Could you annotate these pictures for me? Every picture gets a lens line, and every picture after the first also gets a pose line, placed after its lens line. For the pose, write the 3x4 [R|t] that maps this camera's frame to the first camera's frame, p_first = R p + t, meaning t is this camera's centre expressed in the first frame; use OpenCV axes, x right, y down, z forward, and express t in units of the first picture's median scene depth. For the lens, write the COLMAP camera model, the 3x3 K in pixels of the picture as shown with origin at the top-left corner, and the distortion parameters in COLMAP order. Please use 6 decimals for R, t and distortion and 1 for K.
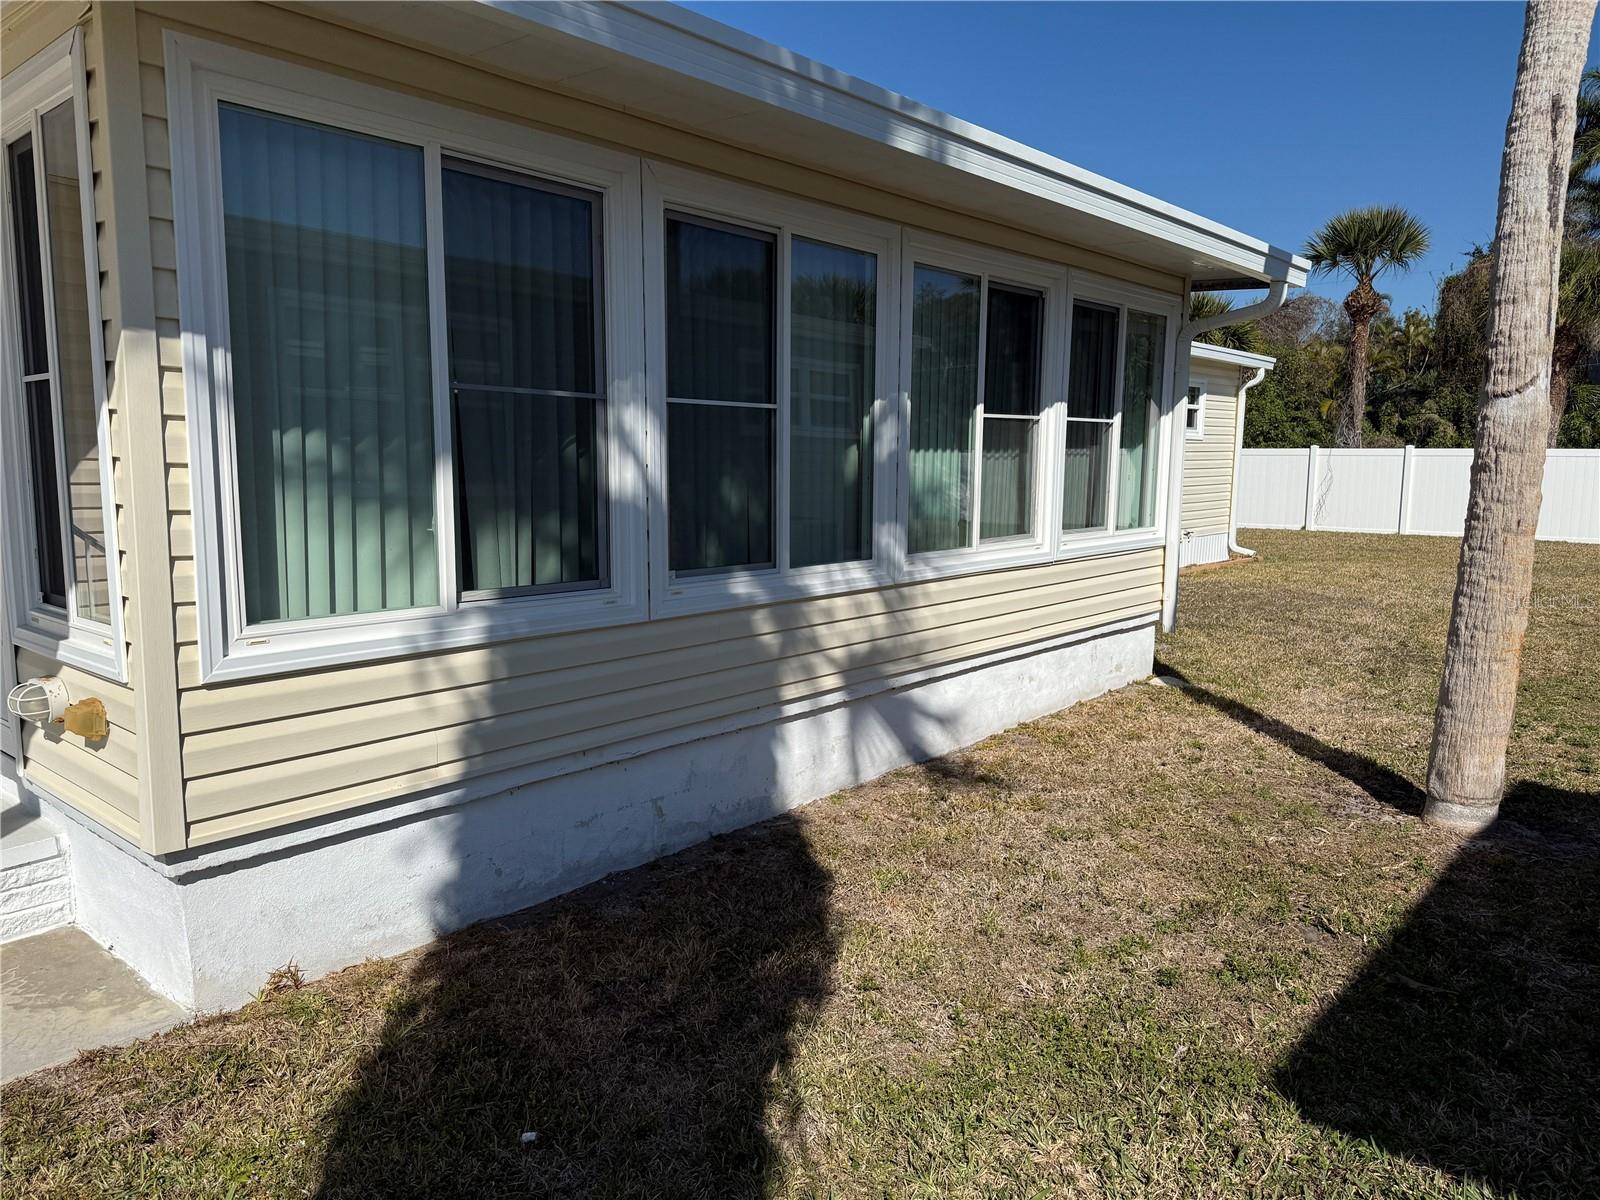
lens RADIAL K [[1121.2, 0, 803.5], [0, 1121.2, 594.6], [0, 0, 1]] dist [0.009133, -0.011540]
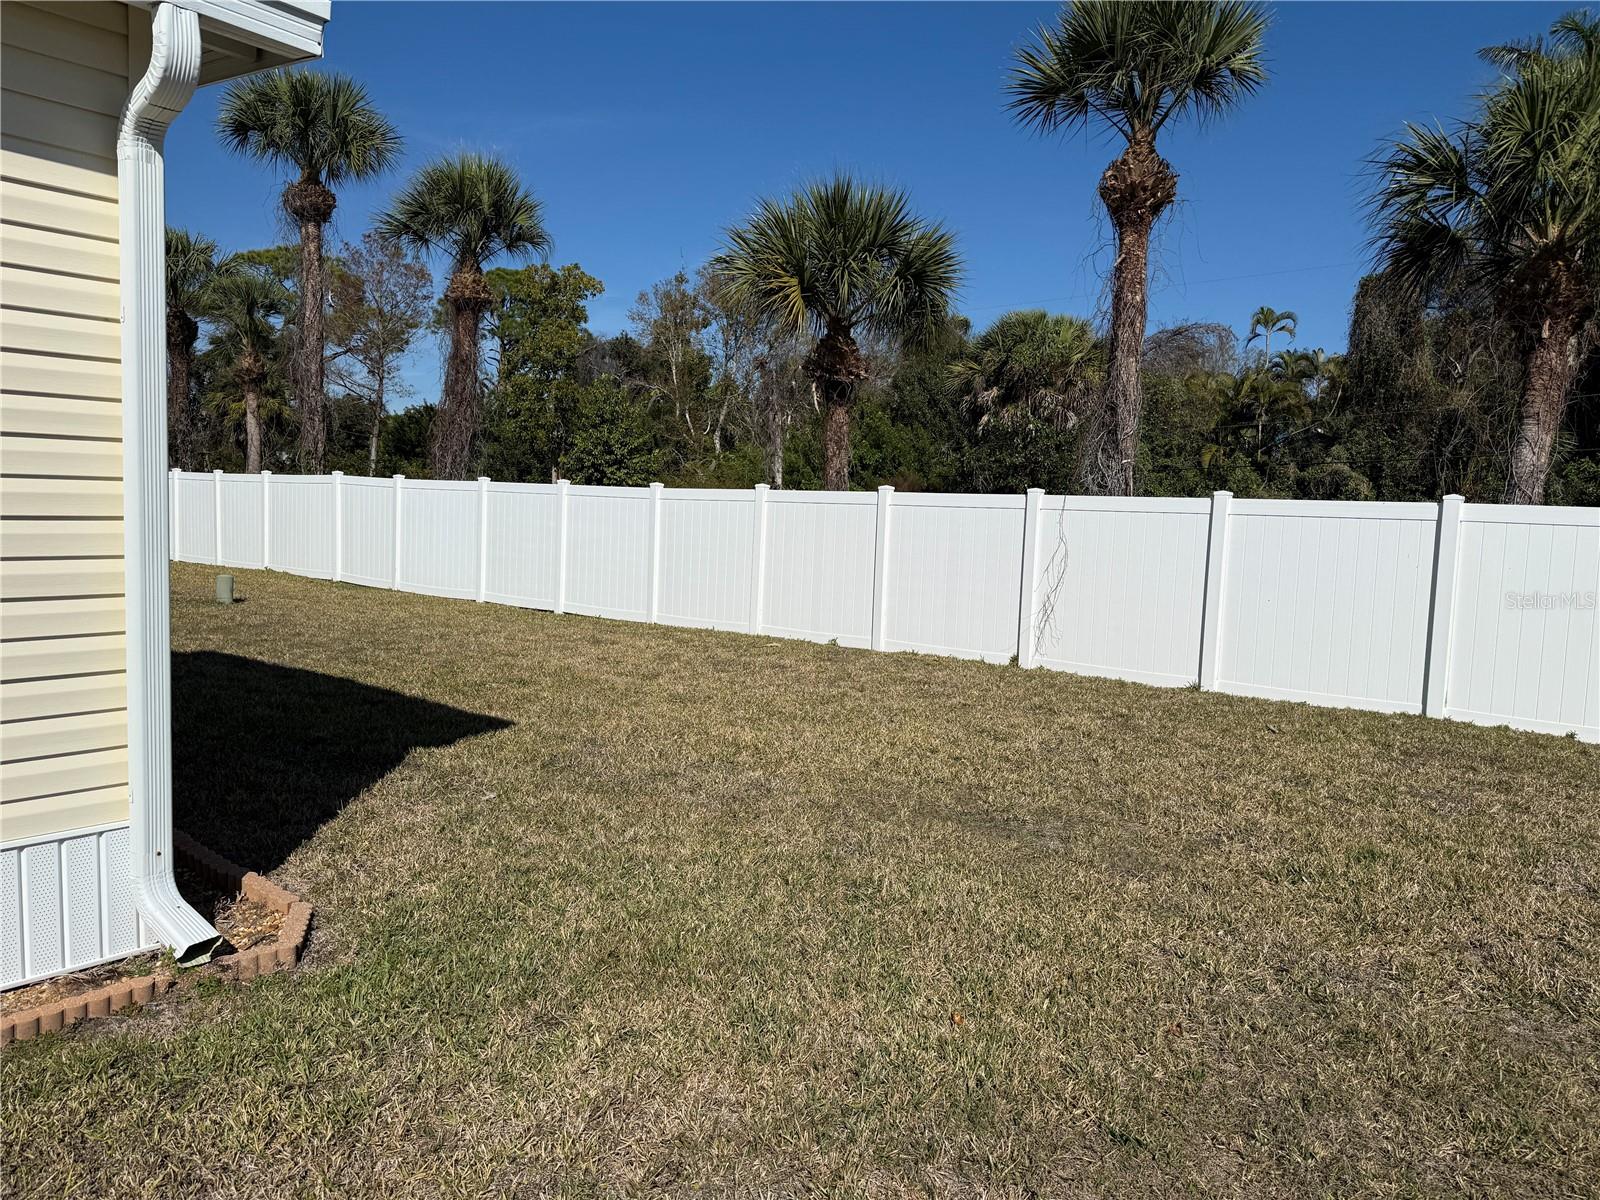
lens RADIAL K [[1121.2, 0, 795.8], [0, 1121.2, 606.2], [0, 0, 1]] dist [0.009133, -0.011540]
pose [[0.999033, 0.027336, 0.034444, 0.335508], [-0.026080, 0.998997, -0.036400, -0.062628], [-0.035404, 0.035466, 0.998744, 0.529474]]
